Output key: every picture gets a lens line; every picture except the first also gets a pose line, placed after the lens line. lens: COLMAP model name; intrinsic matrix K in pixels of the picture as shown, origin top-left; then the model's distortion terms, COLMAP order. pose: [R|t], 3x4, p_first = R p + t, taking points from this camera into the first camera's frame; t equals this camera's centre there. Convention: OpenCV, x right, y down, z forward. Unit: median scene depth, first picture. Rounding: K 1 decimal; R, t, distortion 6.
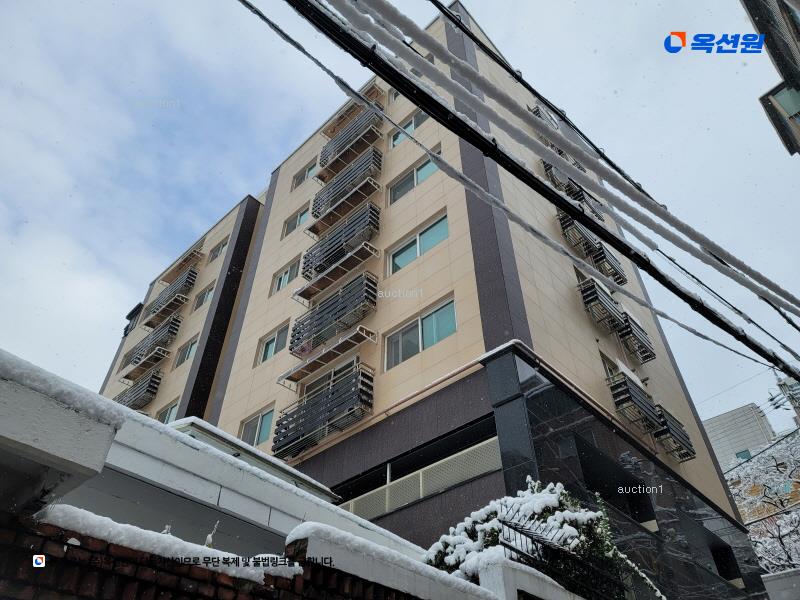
lens RADIAL K [[582.3, 0, 400.0], [0, 582.3, 300.0], [0, 0, 1]] dist [0.059979, -0.001359]
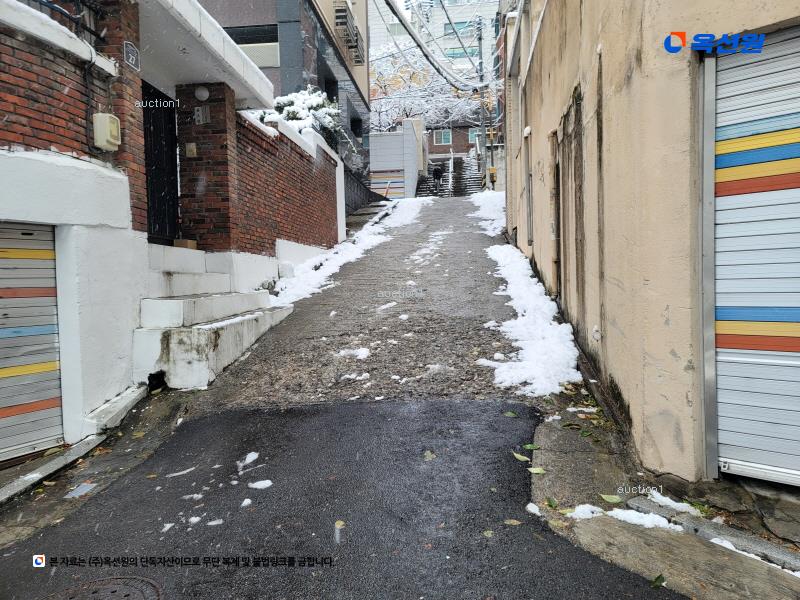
lens RADIAL K [[582.3, 0, 400.0], [0, 582.3, 300.0], [0, 0, 1]] dist [0.059979, -0.001359]
pose [[0.797704, -0.031687, 0.602217, -0.712086], [-0.400323, 0.719024, 0.568107, -0.392452], [-0.451010, -0.694262, 0.560883, -0.668571]]
